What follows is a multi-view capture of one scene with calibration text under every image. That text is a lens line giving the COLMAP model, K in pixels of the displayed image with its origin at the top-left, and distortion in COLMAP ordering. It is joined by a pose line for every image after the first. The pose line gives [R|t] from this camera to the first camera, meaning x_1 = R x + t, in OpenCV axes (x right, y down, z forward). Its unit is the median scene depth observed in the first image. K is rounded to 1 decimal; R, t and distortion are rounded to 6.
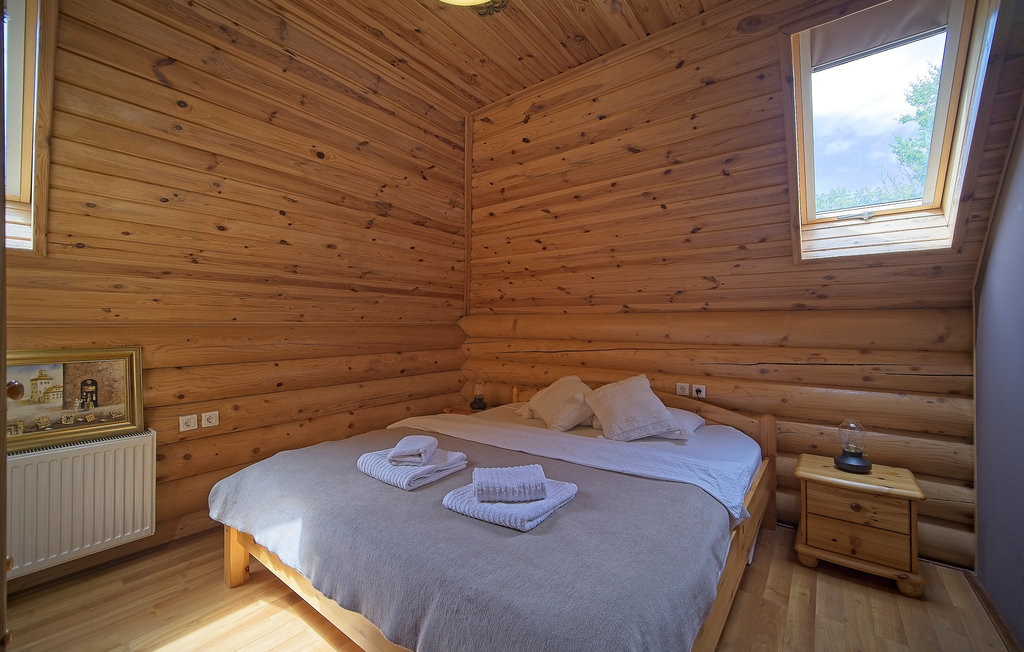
lens RADIAL K [[407.7, 0, 516.4], [0, 407.7, 322.3], [0, 0, 1]] dist [-0.001527, -0.000433]
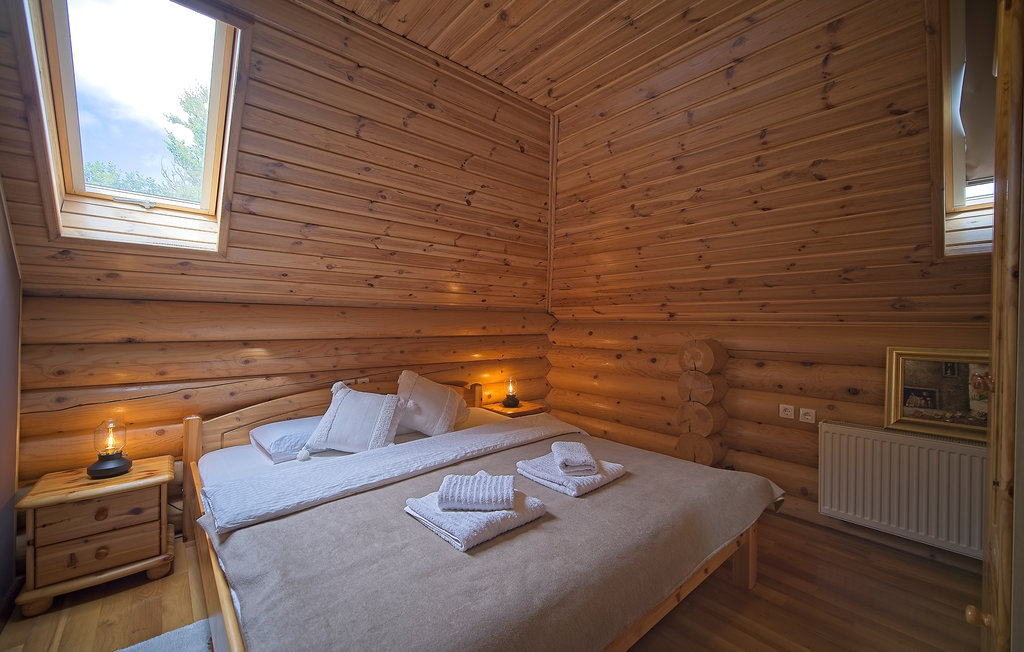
lens RADIAL K [[407.7, 0, 516.4], [0, 407.7, 322.3], [0, 0, 1]] dist [-0.001527, -0.000433]
pose [[0.205424, 0.002556, 0.978670, 0.141109], [-0.017742, 0.999842, 0.001113, 0.003353], [-0.978512, -0.017592, 0.205437, -0.097952]]
